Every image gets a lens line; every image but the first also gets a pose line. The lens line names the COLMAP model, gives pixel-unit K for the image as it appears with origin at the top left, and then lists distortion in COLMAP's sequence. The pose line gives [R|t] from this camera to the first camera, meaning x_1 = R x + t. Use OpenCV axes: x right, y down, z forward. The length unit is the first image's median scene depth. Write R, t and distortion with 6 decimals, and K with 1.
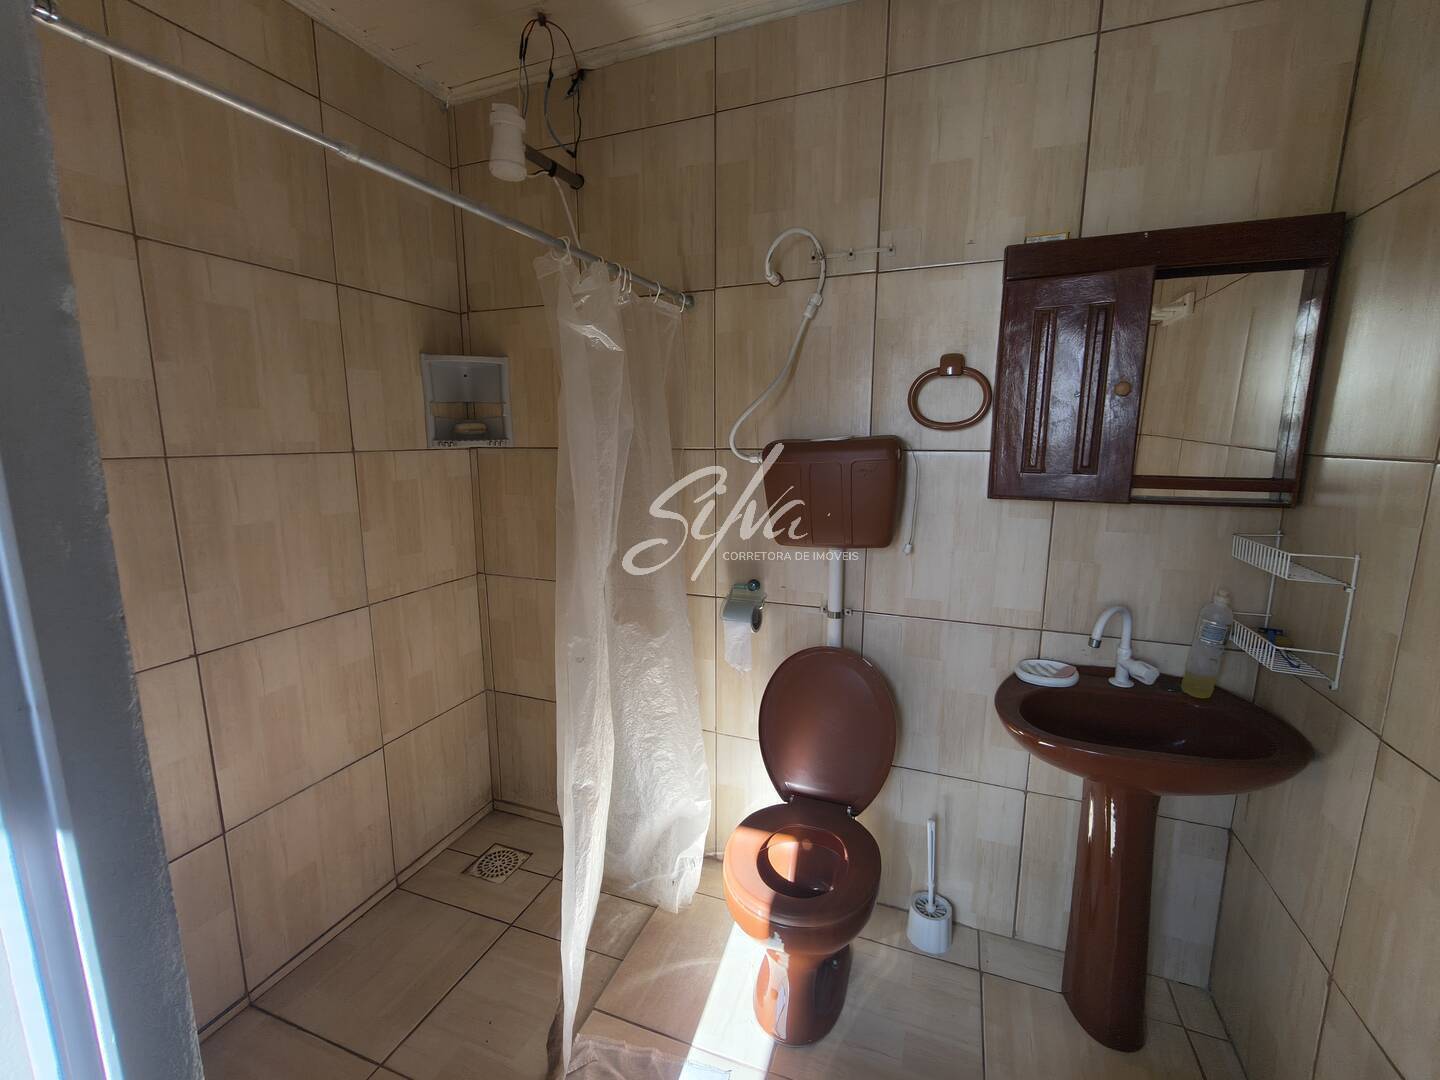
lens RADIAL K [[614.3, 0, 720.0], [0, 614.3, 540.8], [0, 0, 1]] dist [0.000563, -0.001727]
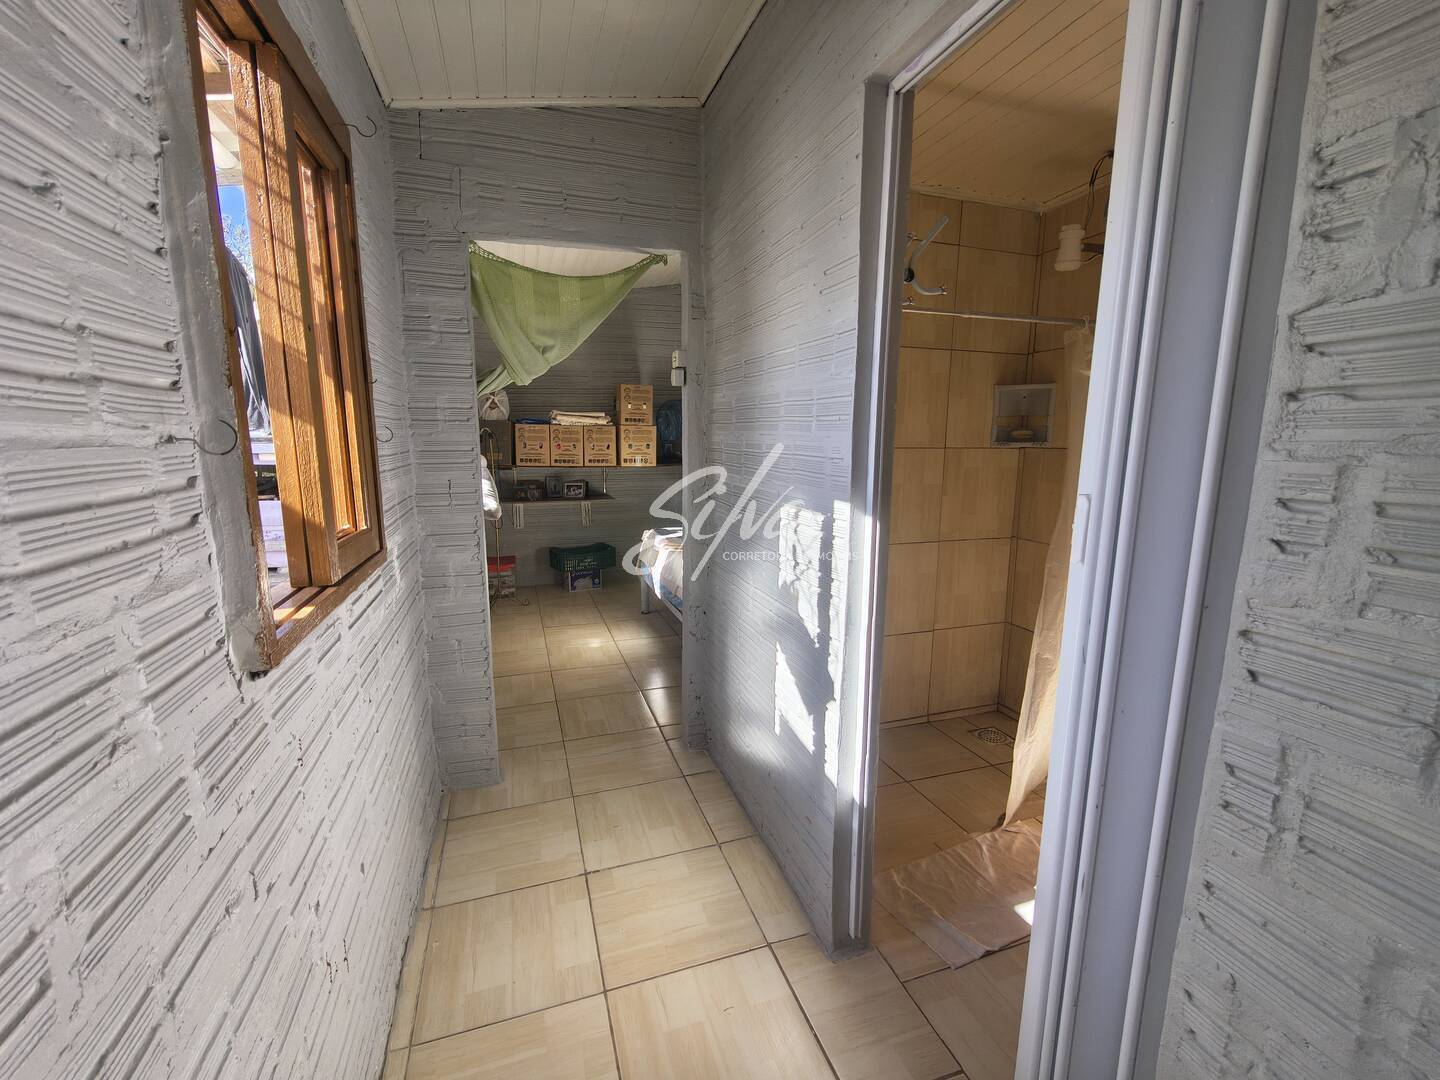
lens RADIAL K [[614.3, 0, 719.0], [0, 614.3, 542.0], [0, 0, 1]] dist [0.000563, -0.001727]
pose [[0.637715, 0.132345, -0.758818, 0.274547], [-0.134750, 0.989106, 0.059265, 0.080054], [0.758394, 0.064457, 0.648601, -0.469047]]
